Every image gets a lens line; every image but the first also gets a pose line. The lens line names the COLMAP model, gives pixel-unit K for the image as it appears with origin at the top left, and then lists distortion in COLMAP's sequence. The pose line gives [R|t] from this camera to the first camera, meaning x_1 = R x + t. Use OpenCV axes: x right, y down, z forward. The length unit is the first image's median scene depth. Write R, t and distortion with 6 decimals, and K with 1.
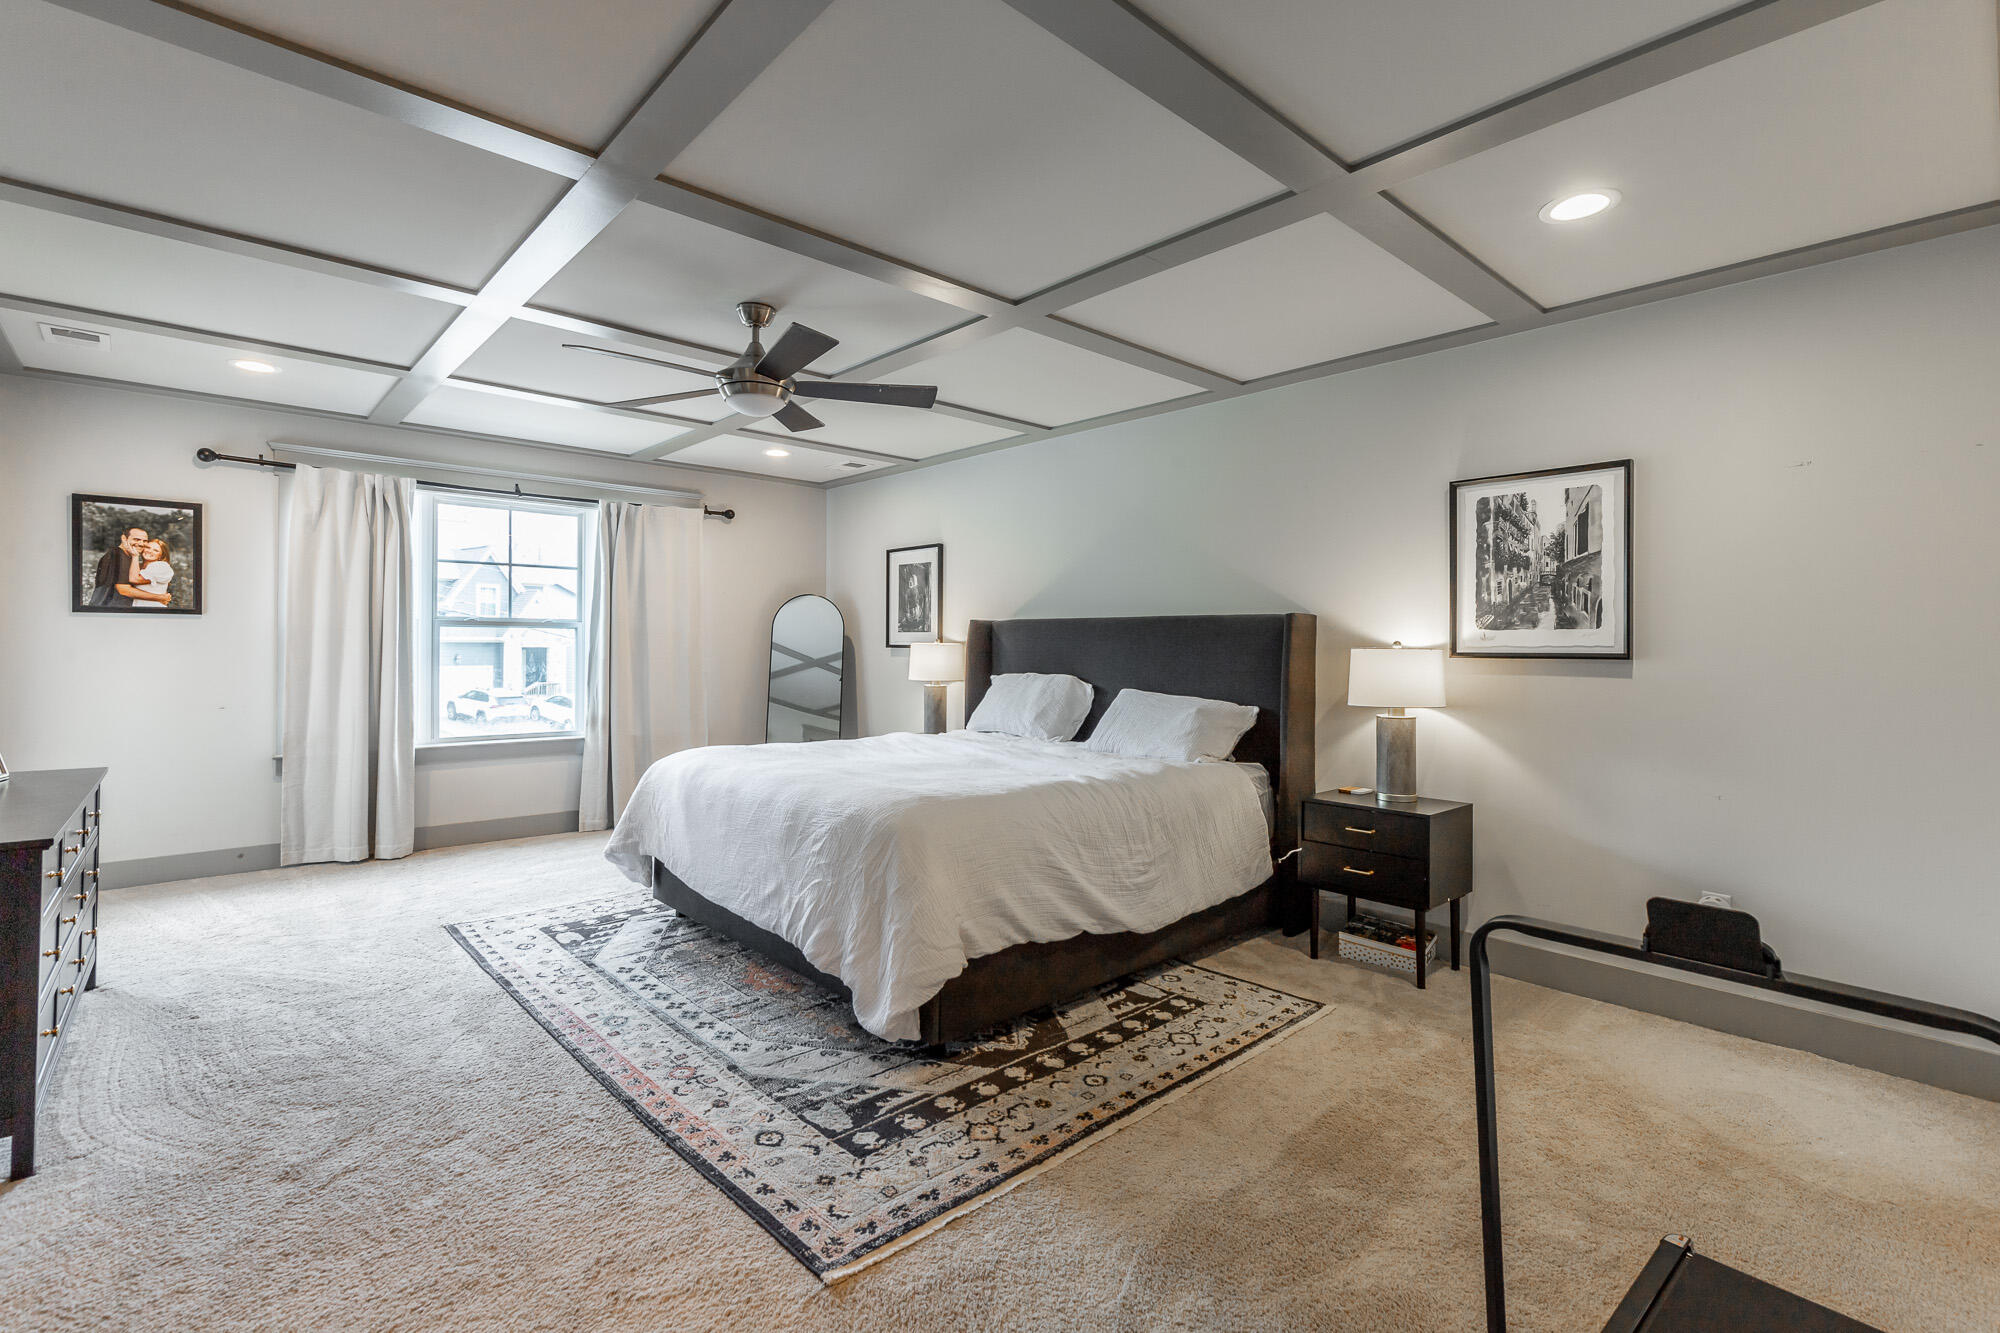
lens RADIAL K [[907.8, 0, 1002.0], [0, 907.8, 655.8], [0, 0, 1]] dist [0.006627, -0.000032]
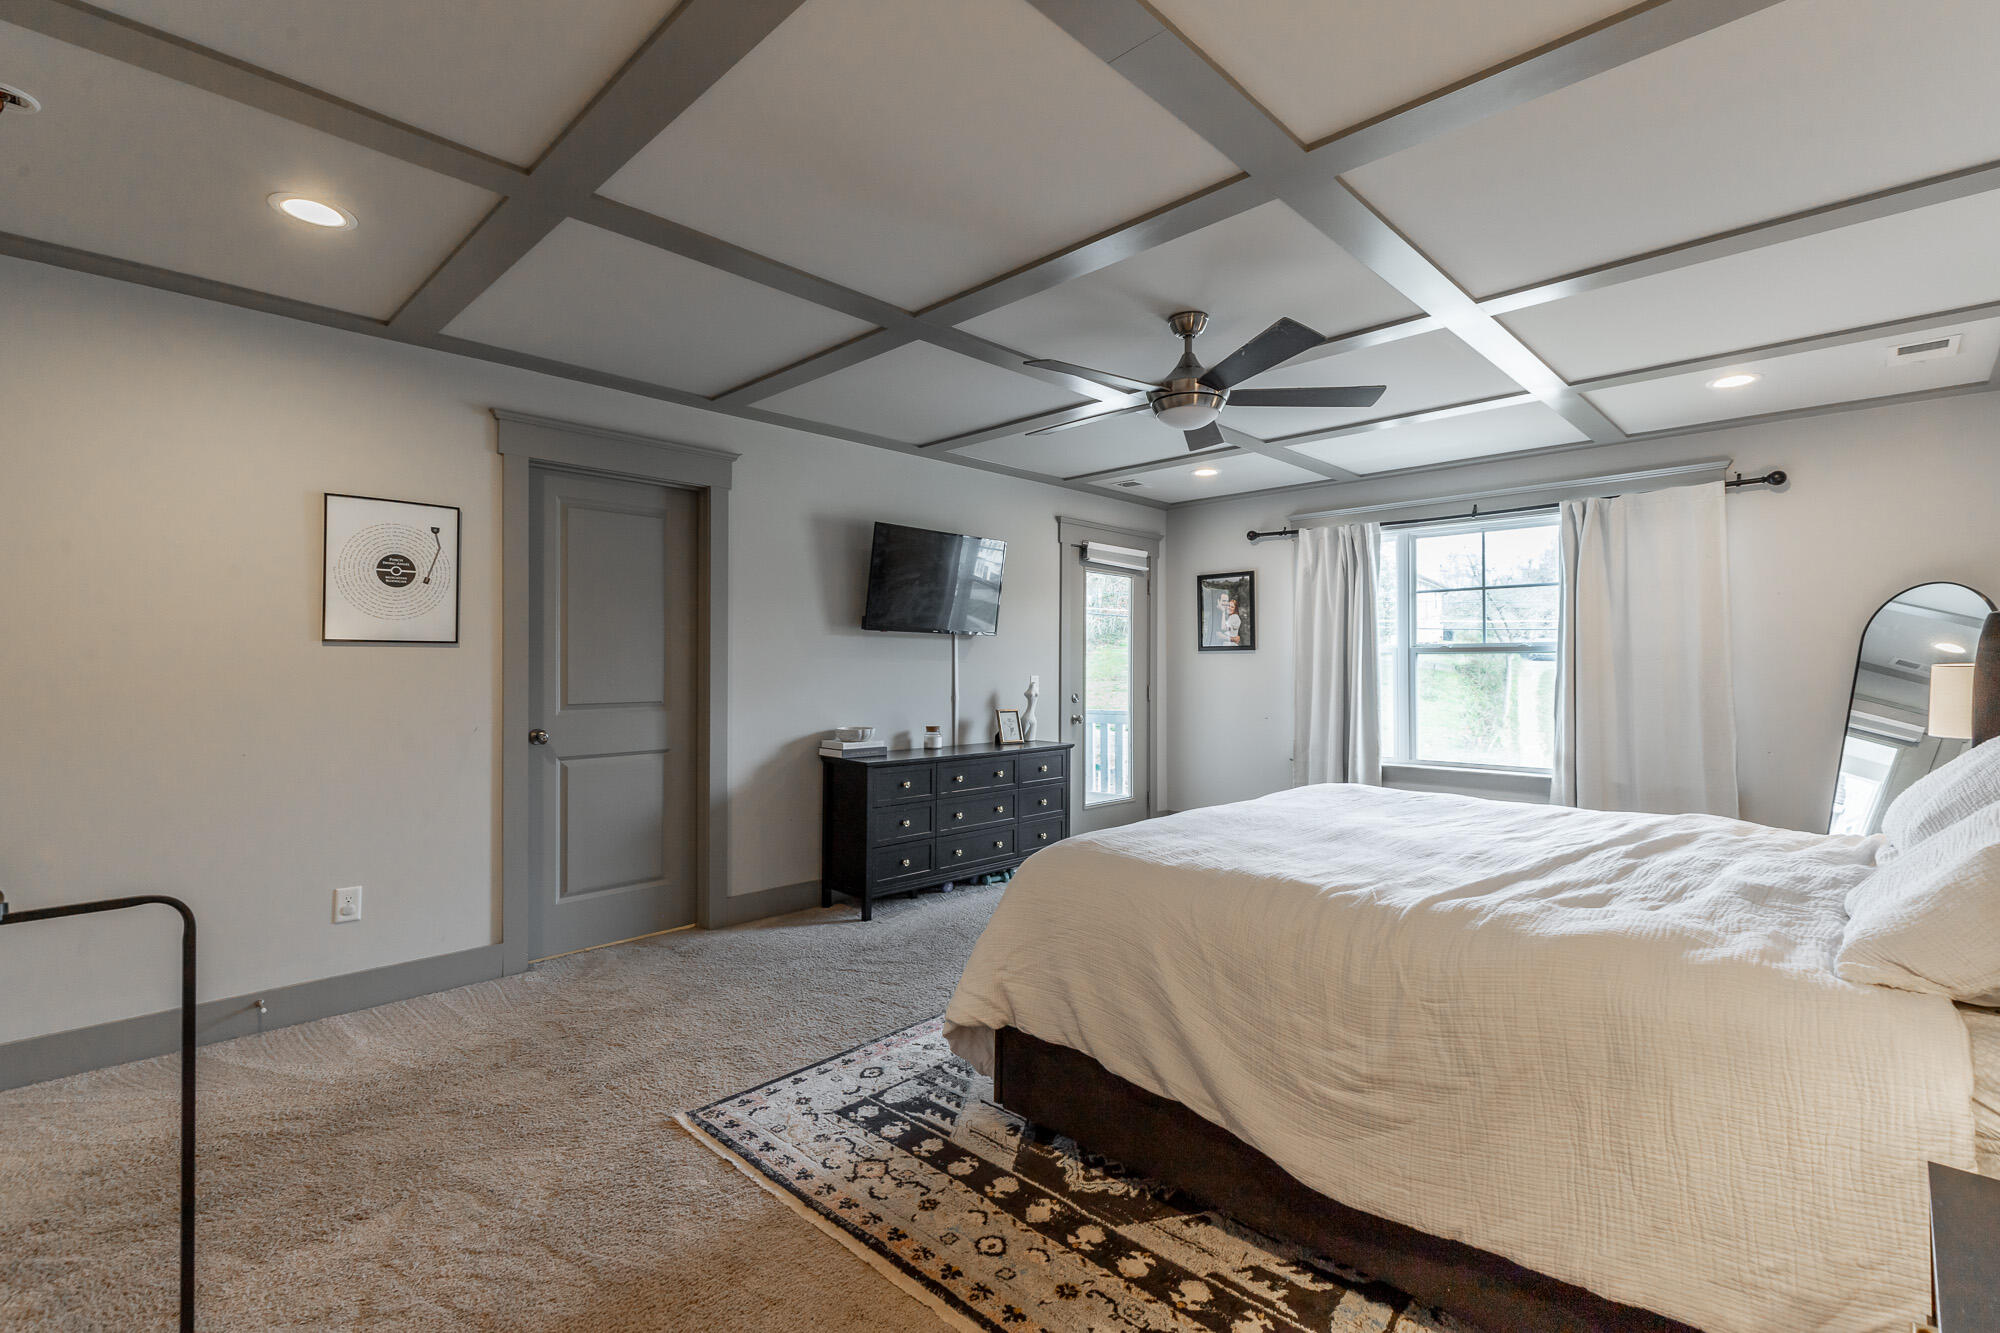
lens RADIAL K [[907.8, 0, 1006.1], [0, 907.8, 660.5], [0, 0, 1]] dist [0.006627, -0.000032]
pose [[0.066472, -0.017261, -0.997639, 0.781984], [-0.012245, 0.999761, -0.018113, 0.000369], [0.997713, 0.013420, 0.066245, 0.872746]]
